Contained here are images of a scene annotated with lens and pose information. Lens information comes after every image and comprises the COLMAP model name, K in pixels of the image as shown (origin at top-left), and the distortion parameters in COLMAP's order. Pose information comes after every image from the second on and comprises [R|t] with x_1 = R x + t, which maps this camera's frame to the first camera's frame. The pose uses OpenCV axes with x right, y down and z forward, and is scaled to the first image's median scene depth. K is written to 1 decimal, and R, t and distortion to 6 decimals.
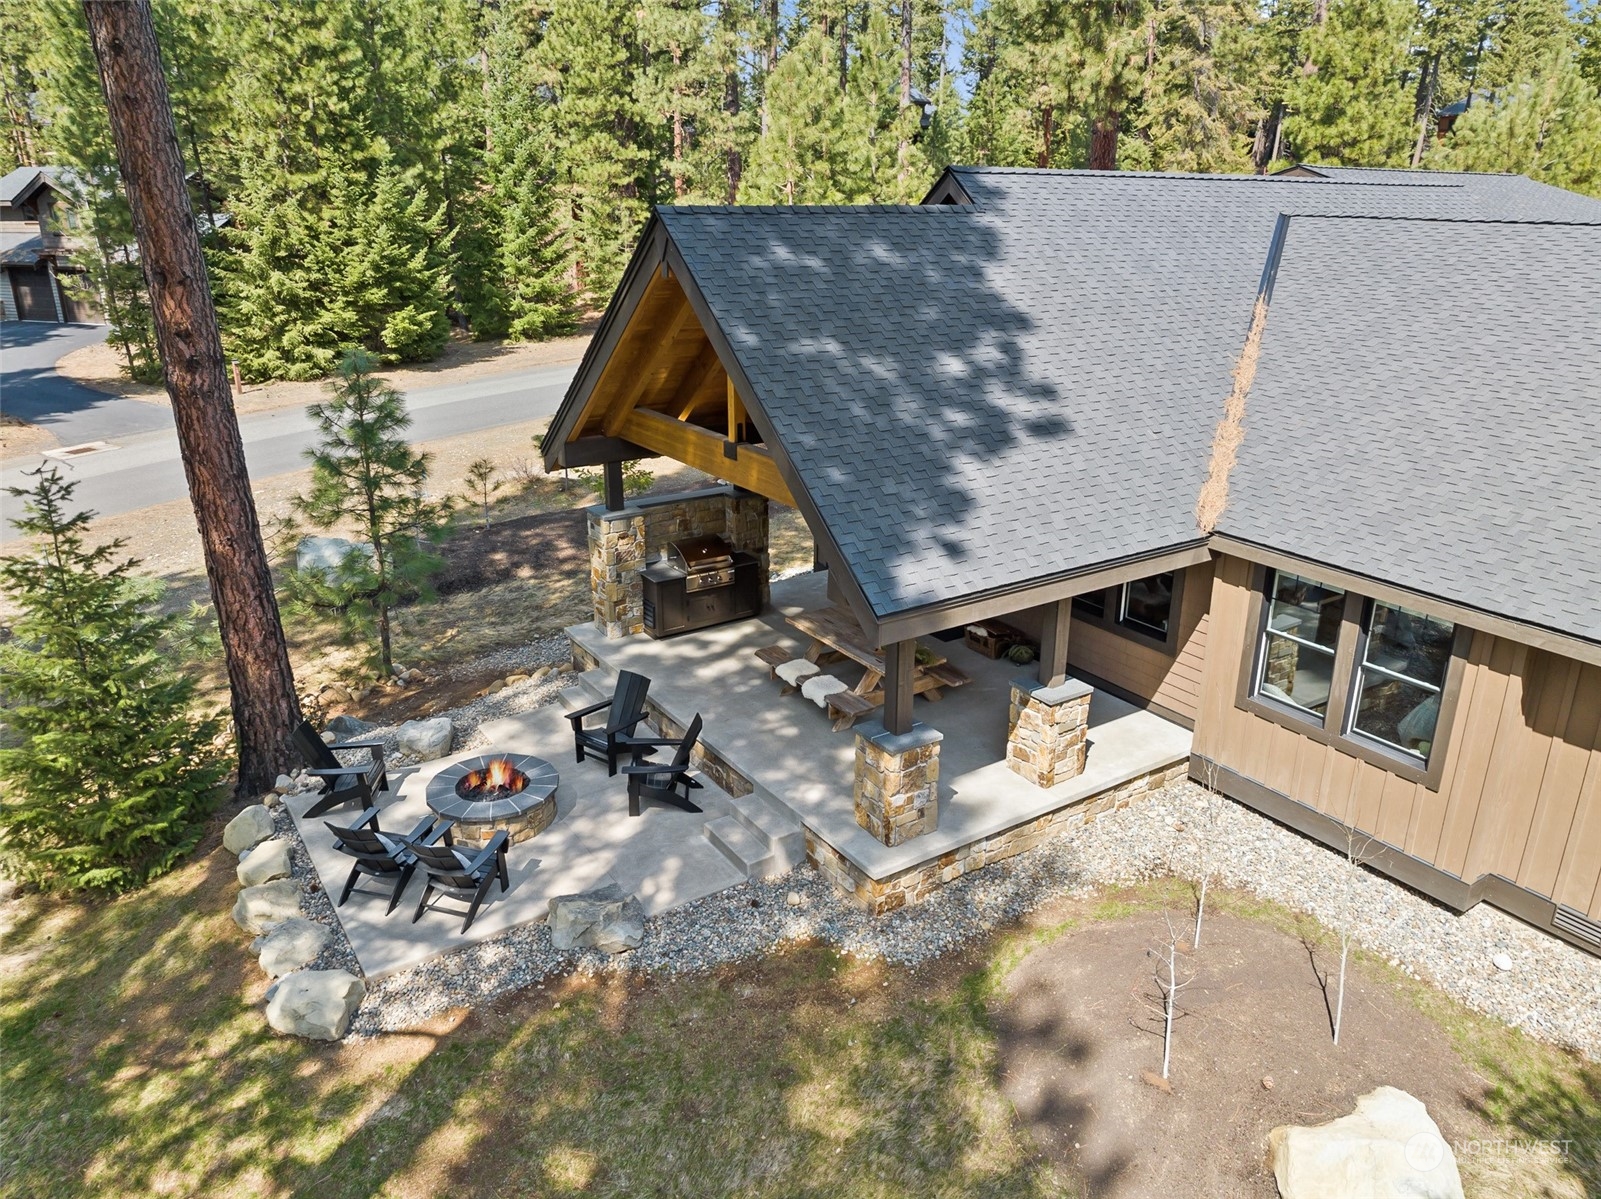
lens RADIAL K [[1129.3, 0, 841.4], [0, 1129.3, 605.6], [0, 0, 1]] dist [-0.022541, 0.004607]
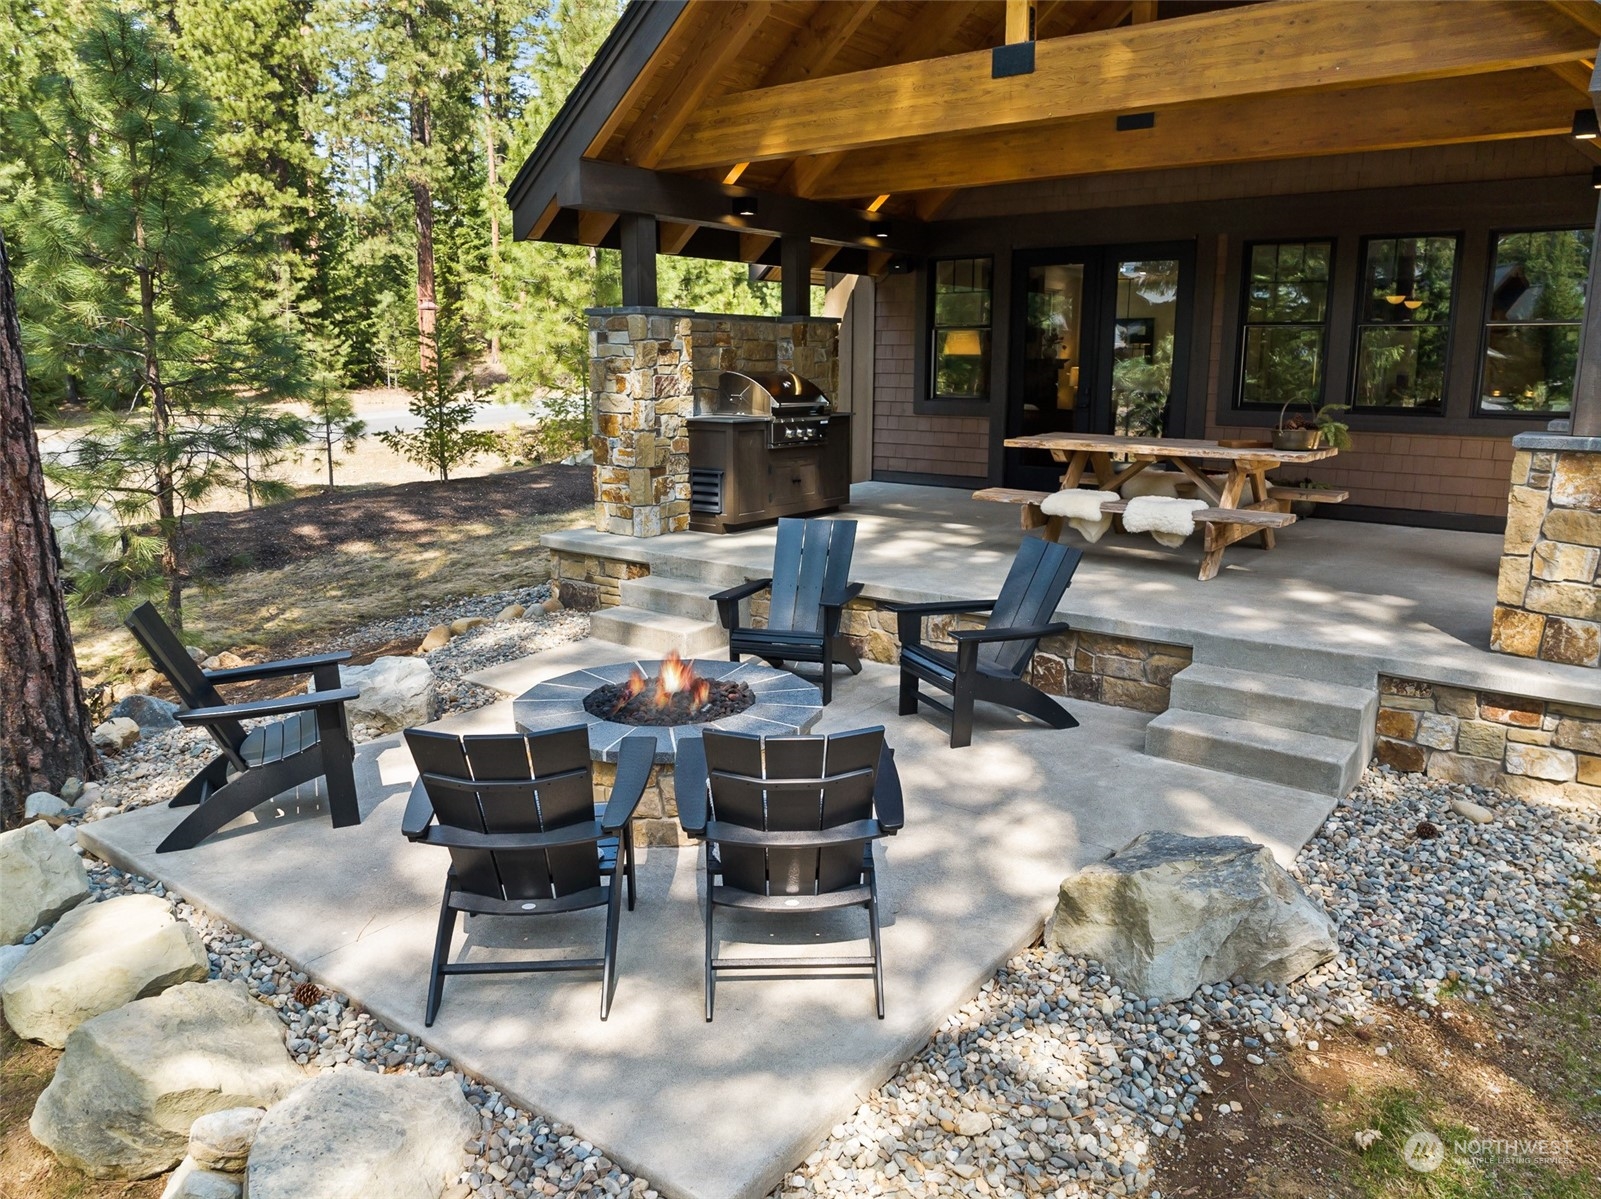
lens RADIAL K [[1129.3, 0, 816.5], [0, 1129.3, 594.0], [0, 0, 1]] dist [-0.022541, 0.004607]
pose [[0.948697, -0.071503, 0.307996, -0.096926], [0.116437, 0.984645, -0.130061, 0.045384], [-0.293967, 0.159251, 0.942456, 0.147299]]
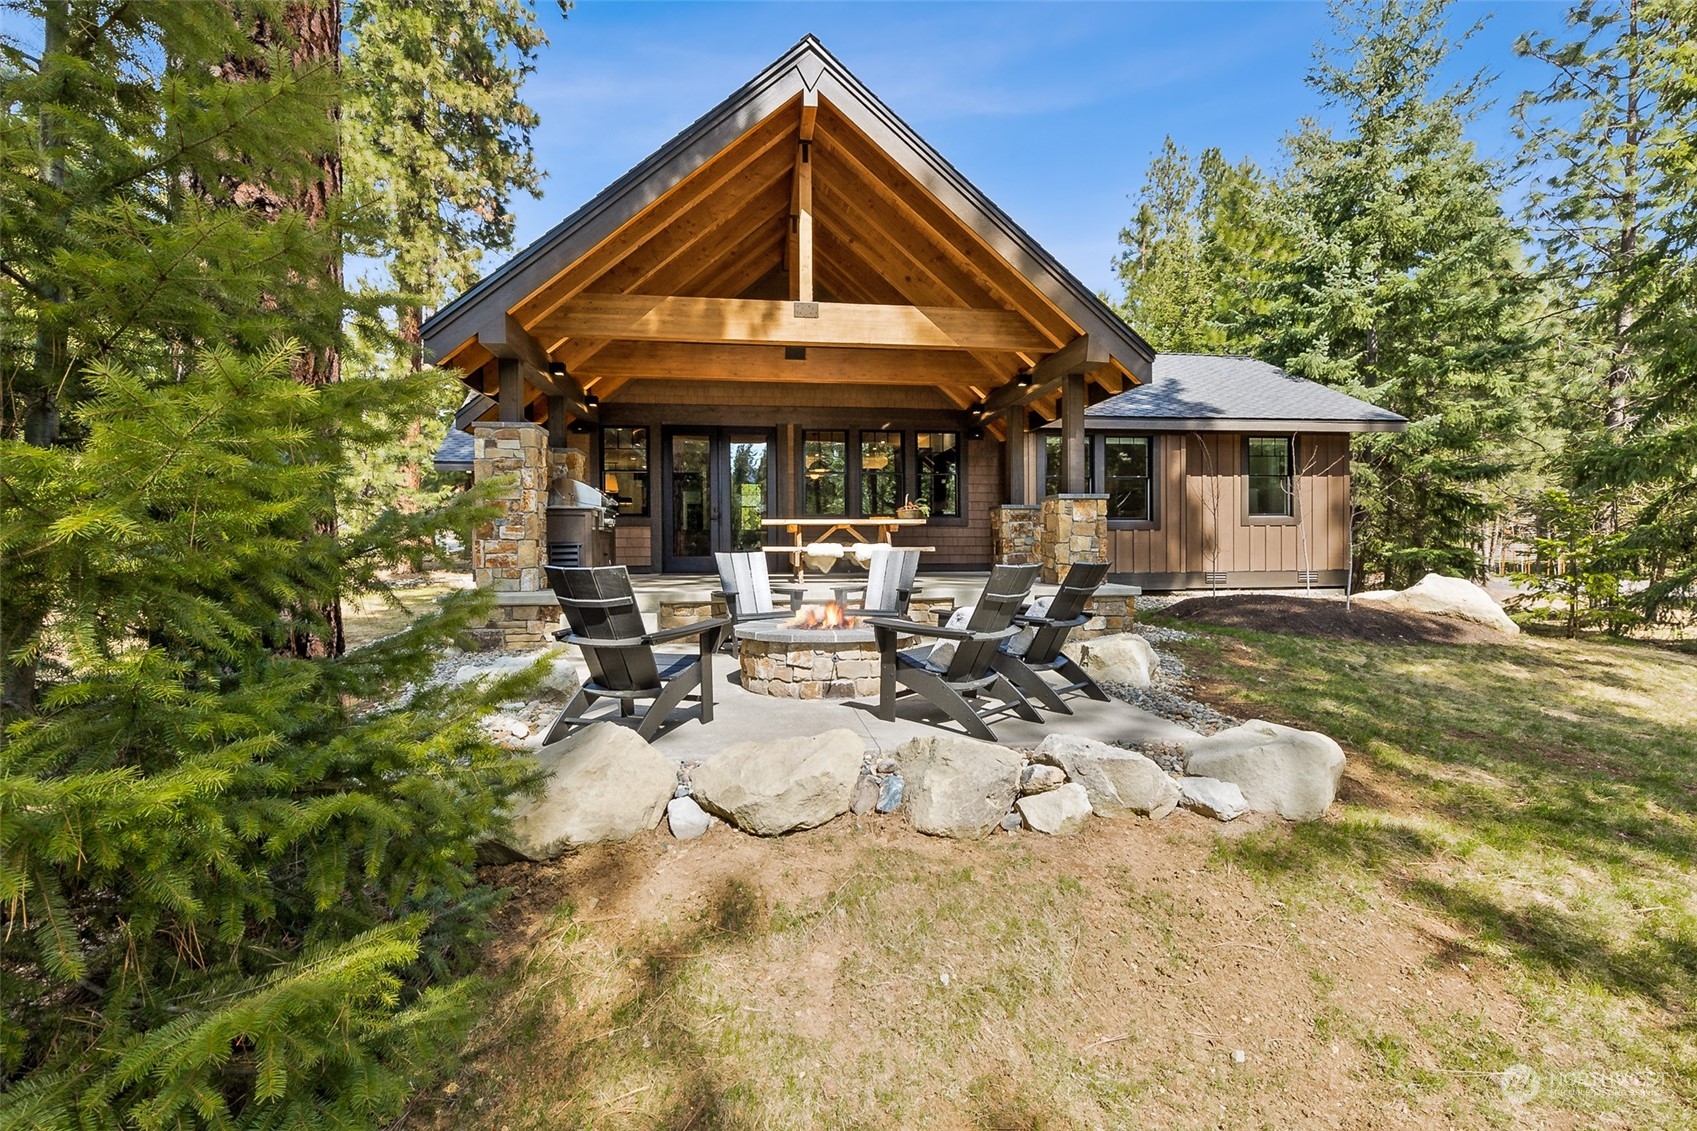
lens RADIAL K [[766.4, 0, 853.5], [0, 766.4, 564.4], [0, 0, 1]] dist [0.001246, 0.000482]
pose [[0.451710, -0.030006, 0.891660, -0.183536], [0.318506, 0.938998, -0.129754, 0.047604], [-0.833374, 0.342610, 0.433712, 0.194583]]
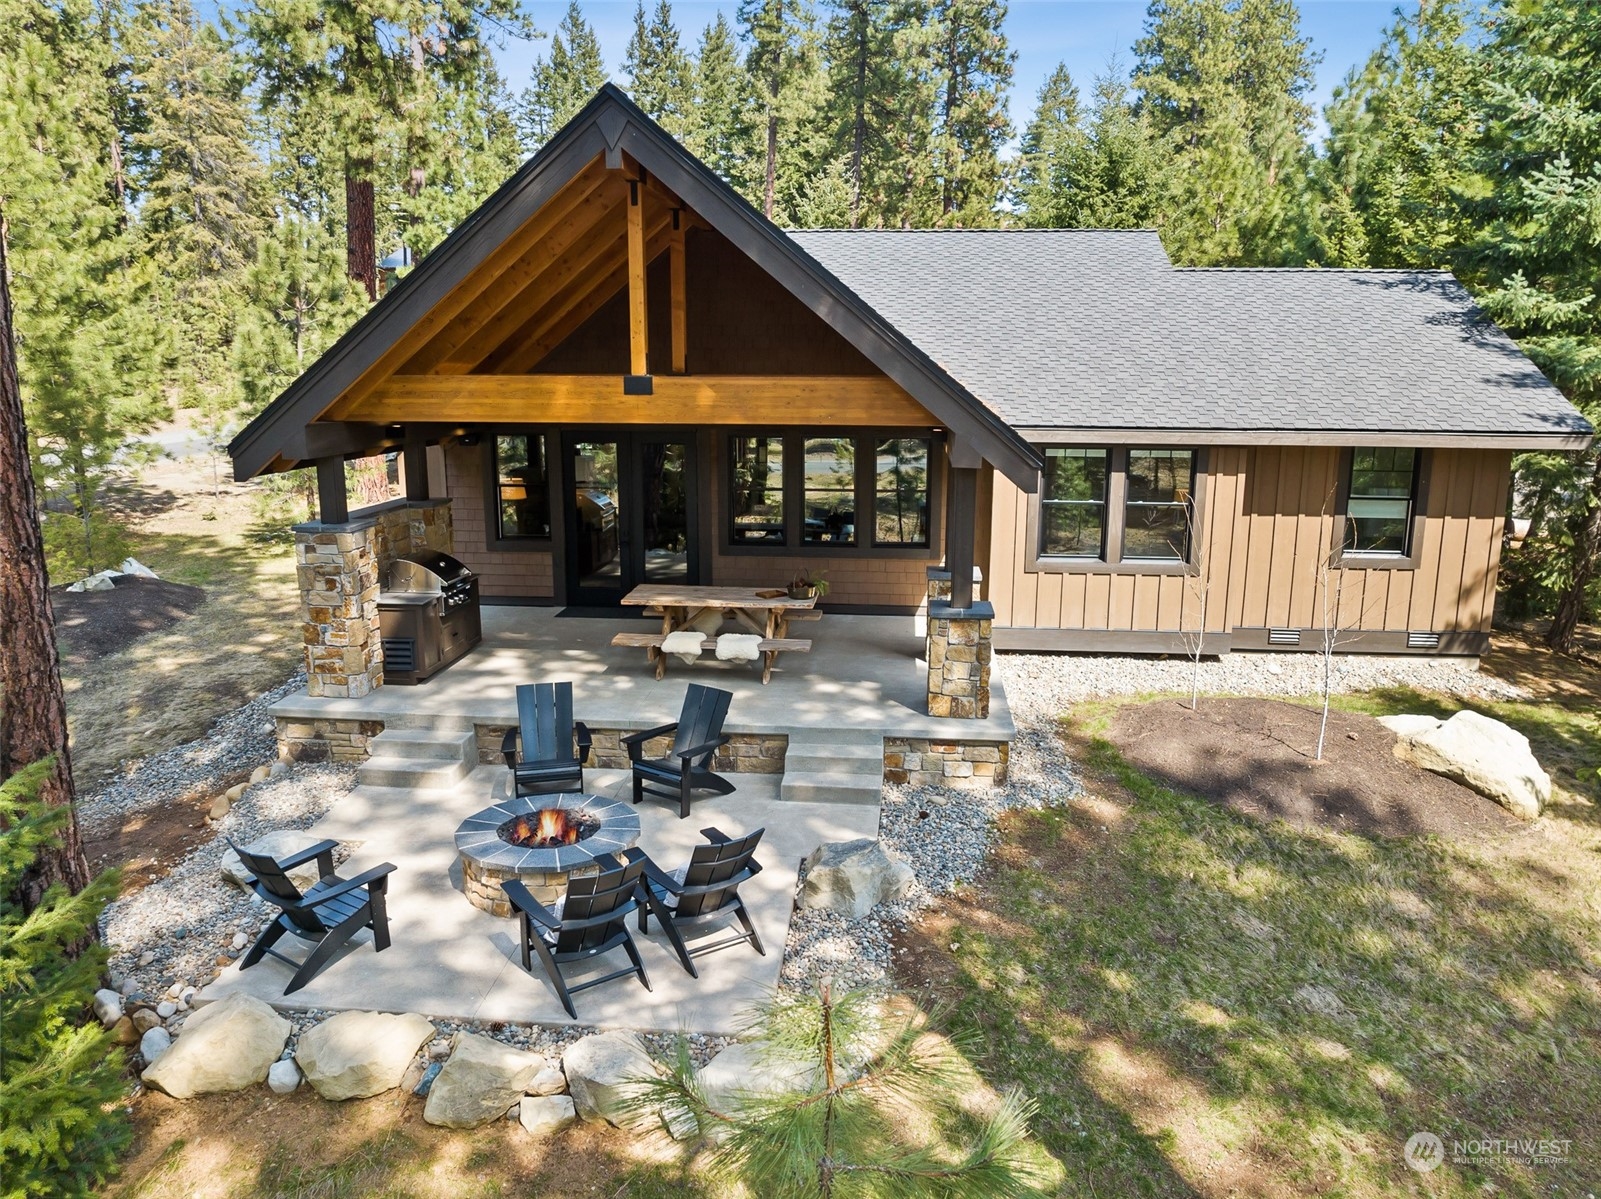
lens RADIAL K [[1129.3, 0, 794.1], [0, 1129.3, 601.5], [0, 0, 1]] dist [-0.022541, 0.004607]
pose [[0.648496, -0.167547, 0.742550, -0.180806], [0.270057, 0.962664, -0.018638, 0.018787], [-0.711703, 0.212618, 0.669531, 0.096955]]
